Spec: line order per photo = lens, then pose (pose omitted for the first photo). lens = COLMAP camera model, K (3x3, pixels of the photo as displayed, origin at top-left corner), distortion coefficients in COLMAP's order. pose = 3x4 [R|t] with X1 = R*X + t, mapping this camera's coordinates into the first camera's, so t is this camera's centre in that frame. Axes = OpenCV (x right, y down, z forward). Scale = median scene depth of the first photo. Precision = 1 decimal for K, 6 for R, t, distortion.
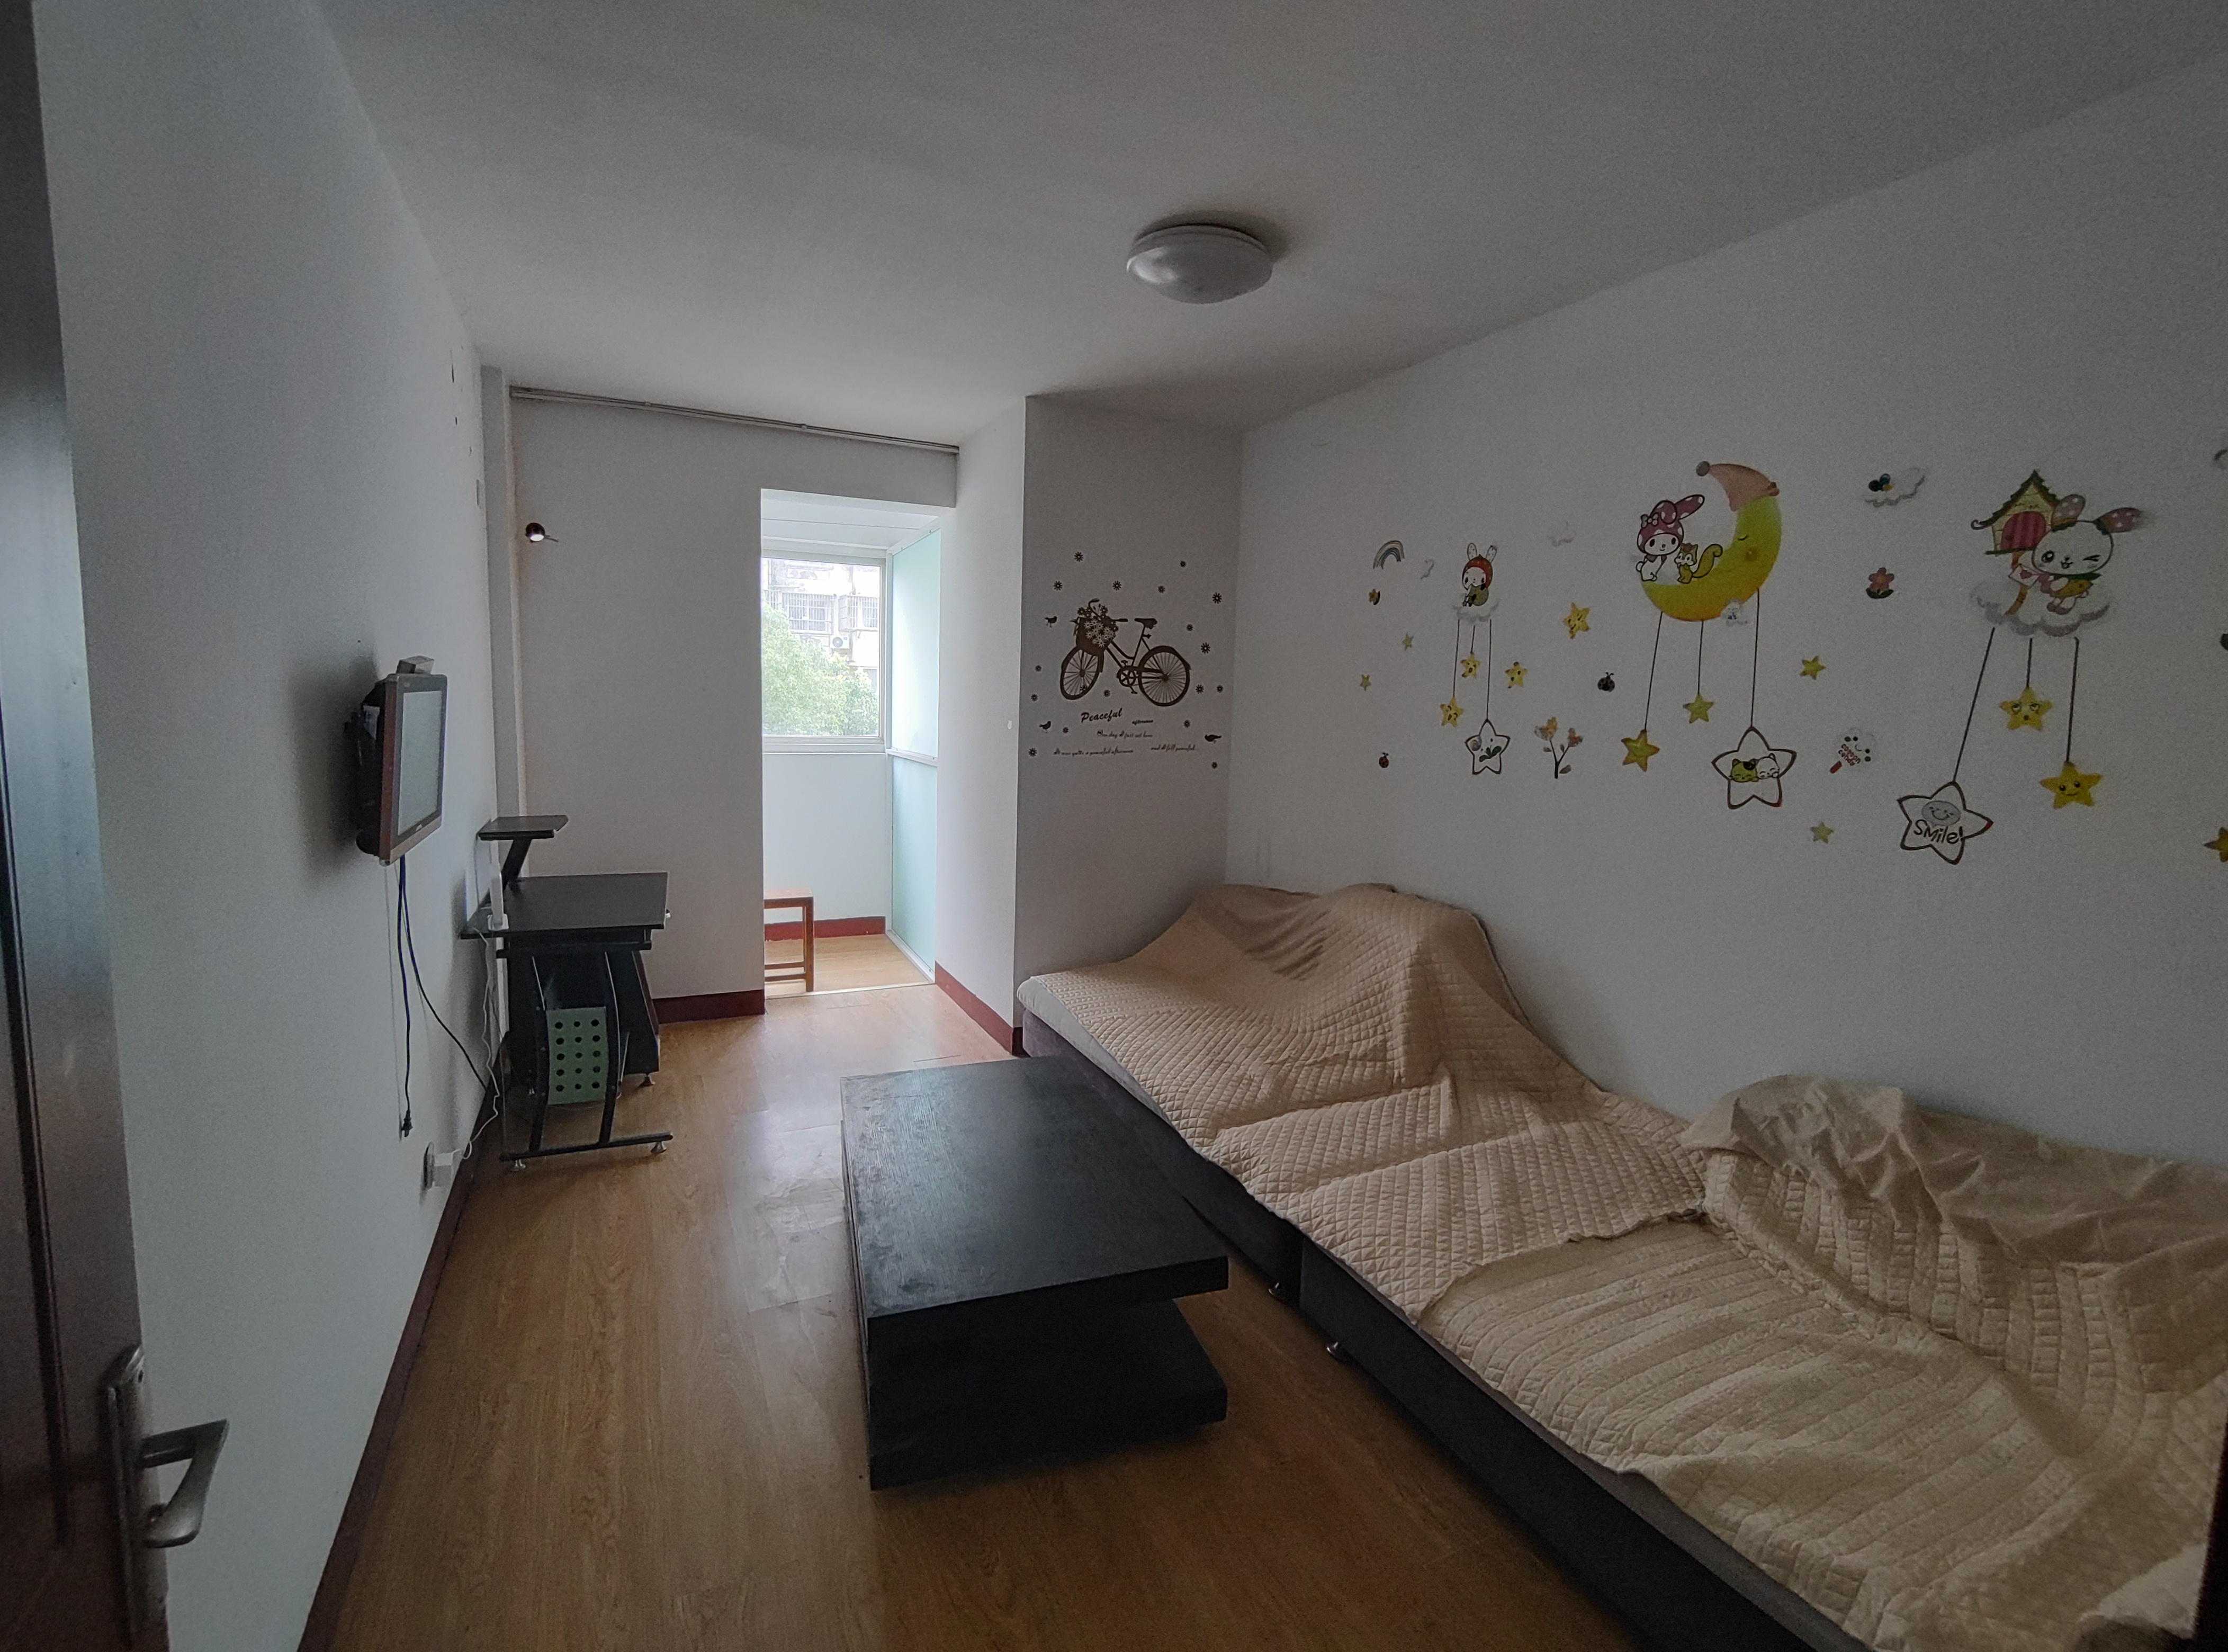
lens RADIAL K [[1016.0, 0, 1113.8], [0, 1016.0, 819.0], [0, 0, 1]] dist [-0.008677, -0.000096]
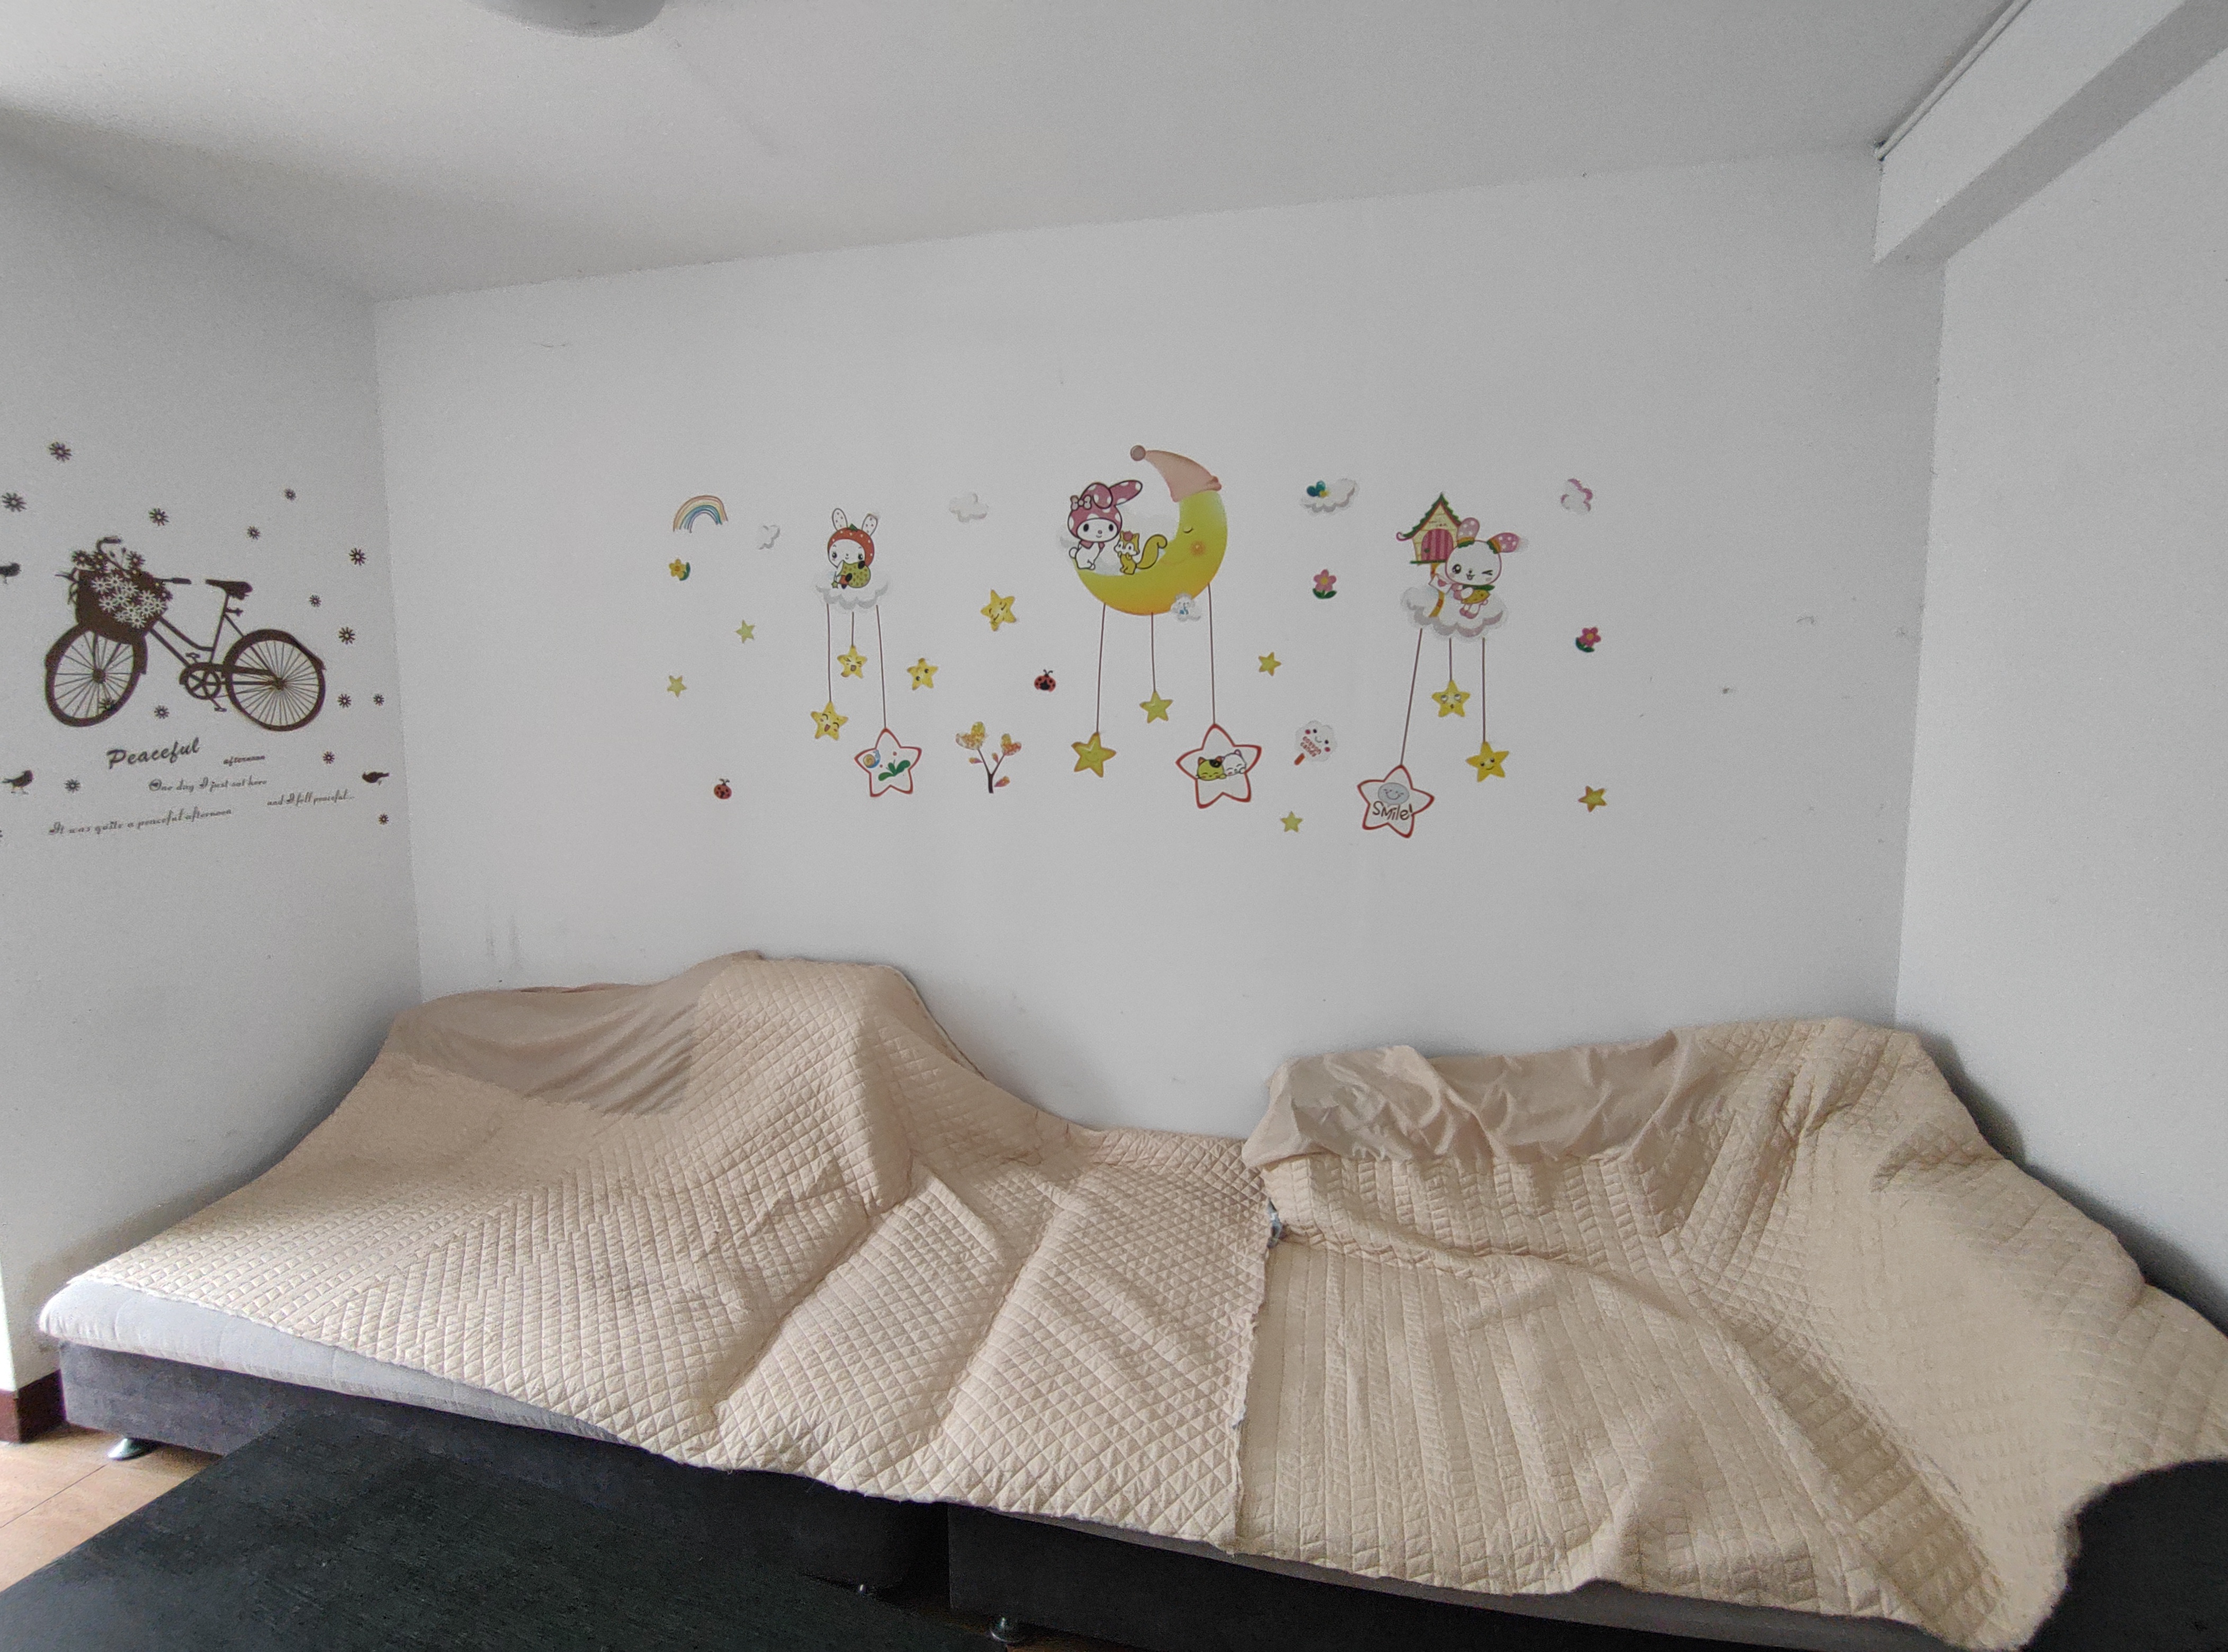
lens RADIAL K [[1016.0, 0, 1110.8], [0, 1016.0, 818.4], [0, 0, 1]] dist [-0.008677, -0.000096]
pose [[0.617373, -0.112212, 0.778626, -0.218455], [0.115982, 0.991942, 0.050991, -0.062809], [-0.778073, 0.058826, 0.625413, 0.469947]]
